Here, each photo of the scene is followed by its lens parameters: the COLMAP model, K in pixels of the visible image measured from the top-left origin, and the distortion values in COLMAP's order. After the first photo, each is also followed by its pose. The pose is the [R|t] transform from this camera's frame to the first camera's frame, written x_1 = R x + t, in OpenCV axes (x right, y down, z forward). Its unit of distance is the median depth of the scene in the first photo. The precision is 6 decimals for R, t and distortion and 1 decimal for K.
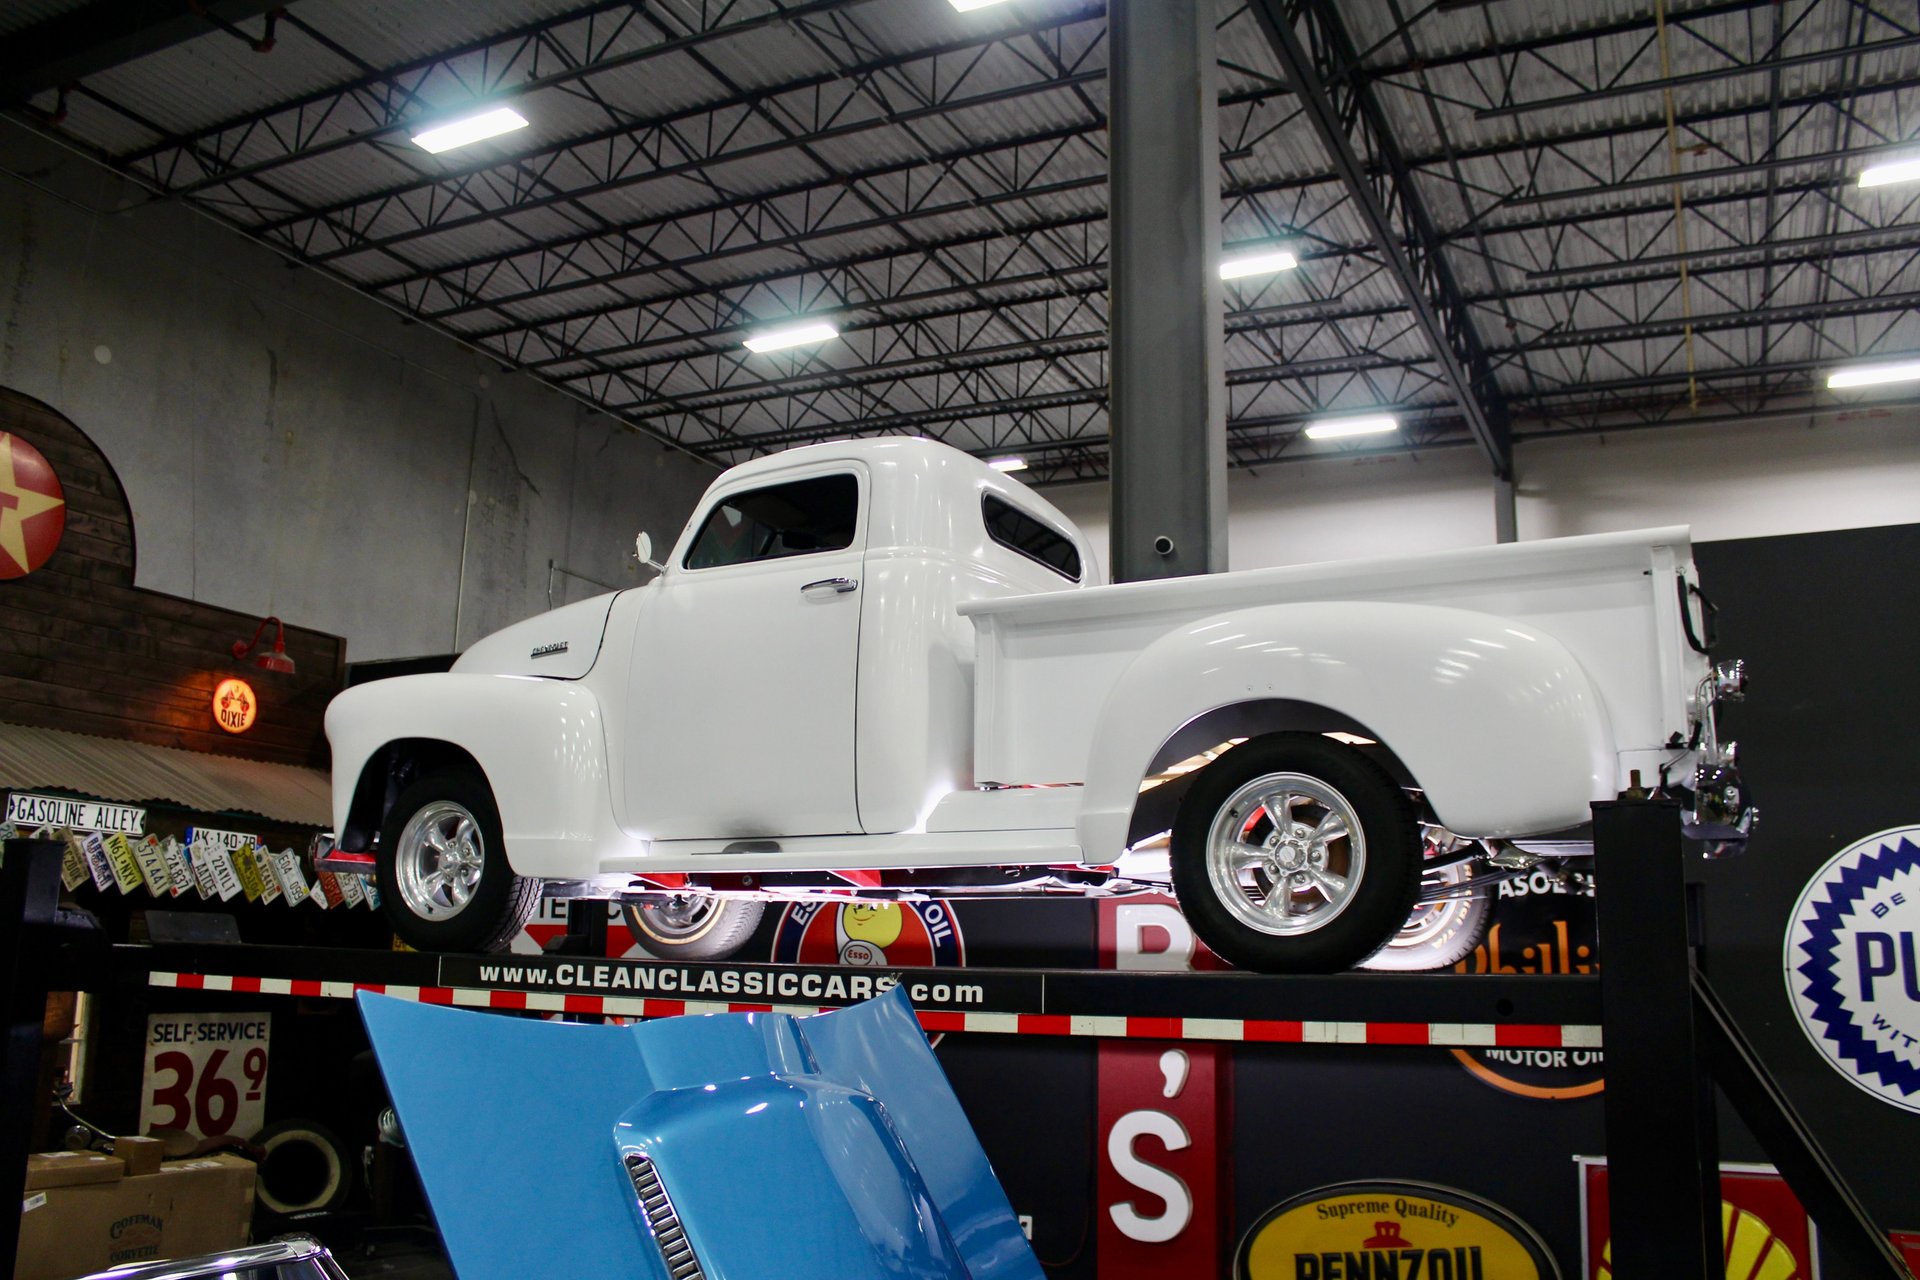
lens RADIAL K [[1593.9, 0, 963.0], [0, 1593.9, 641.1], [0, 0, 1]] dist [-0.160822, 0.138549]
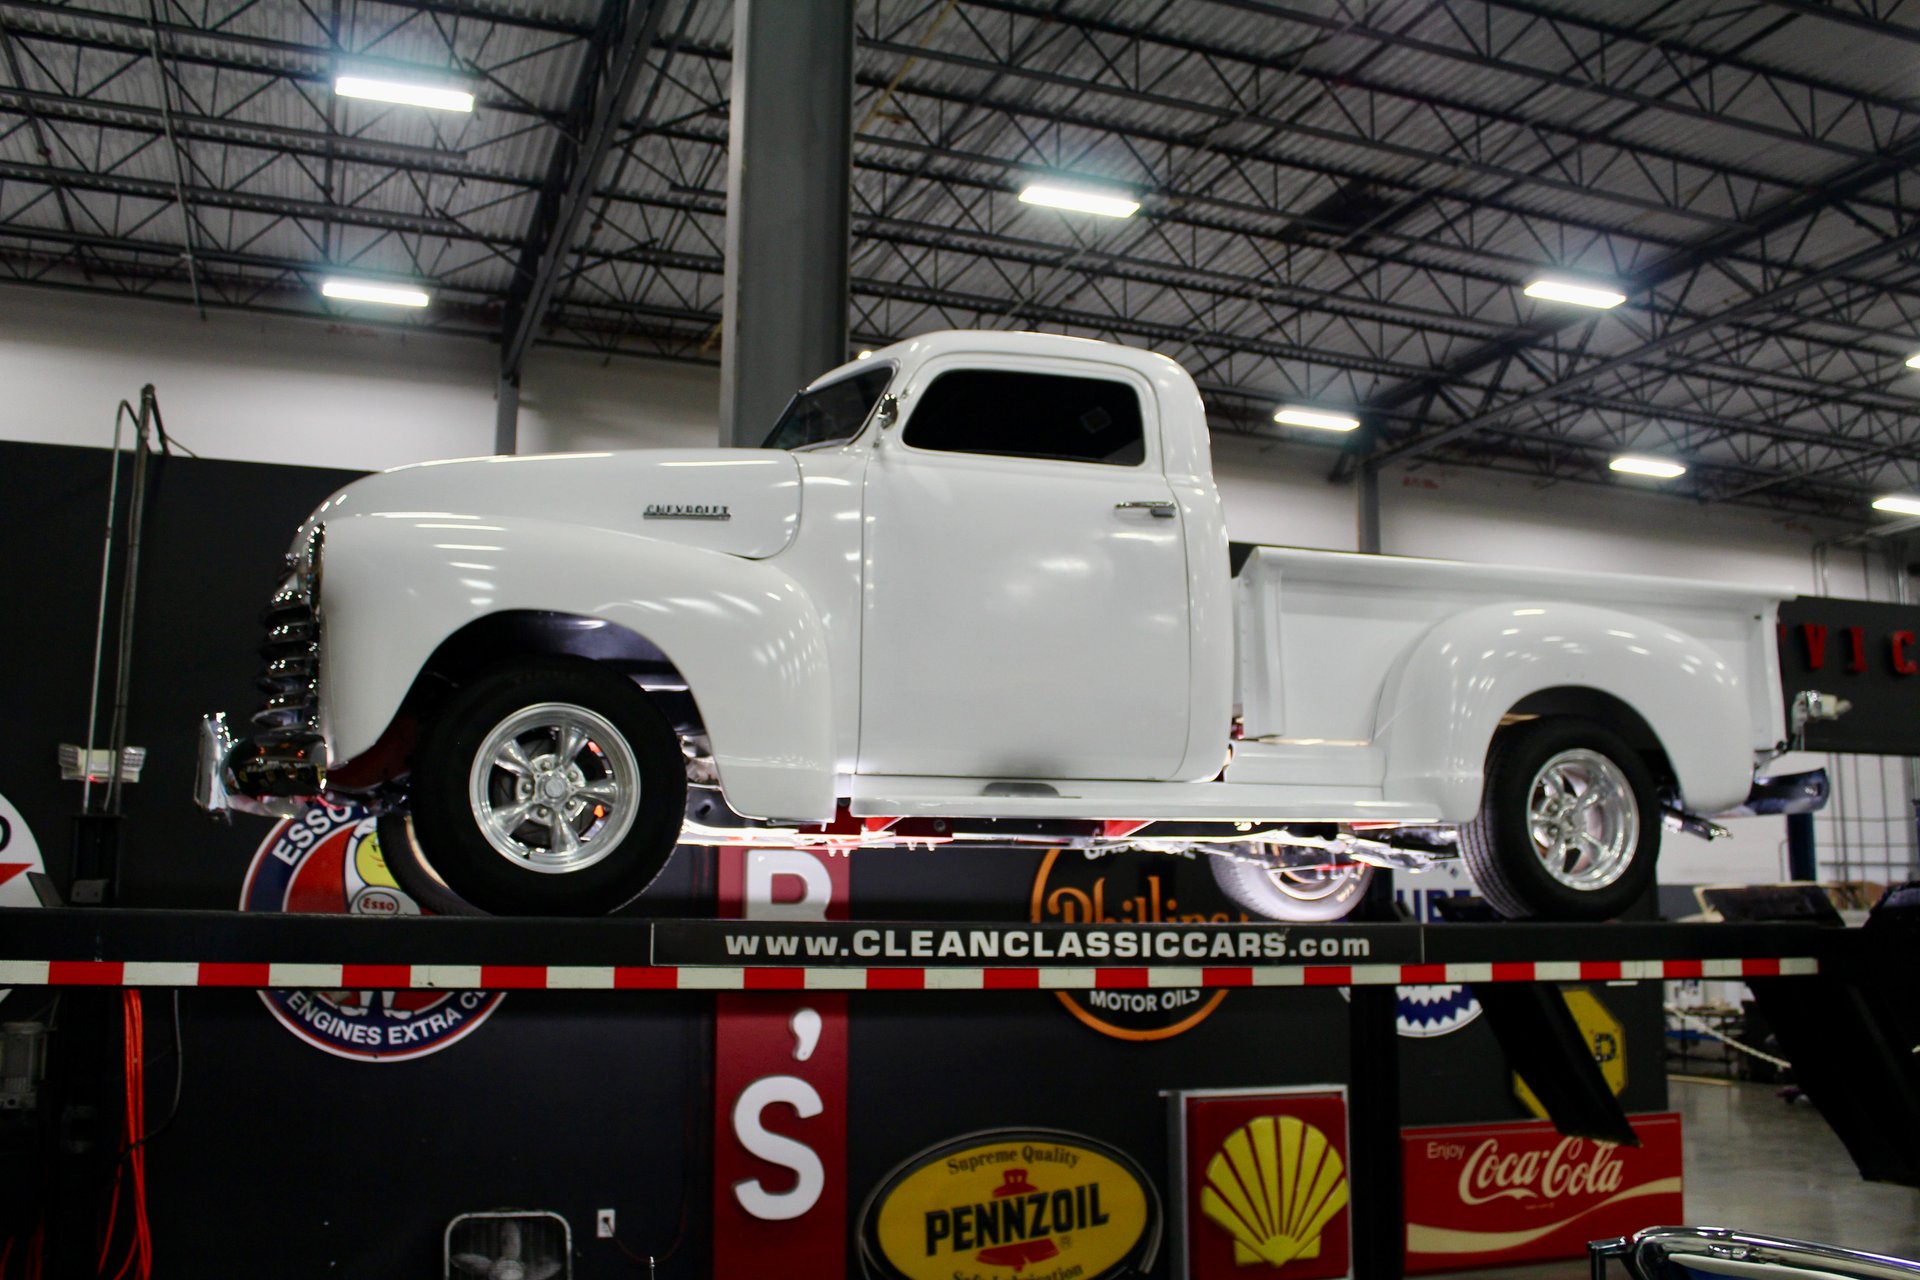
lens RADIAL K [[1785.0, 0, 960.0], [0, 1785.0, 647.2], [0, 0, 1]] dist [-0.137683, 0.132349]
pose [[0.699954, 0.094942, 0.707849, -0.615481], [-0.134996, 0.990846, 0.000590, 0.041367], [-0.701313, -0.095969, 0.706364, 0.247529]]
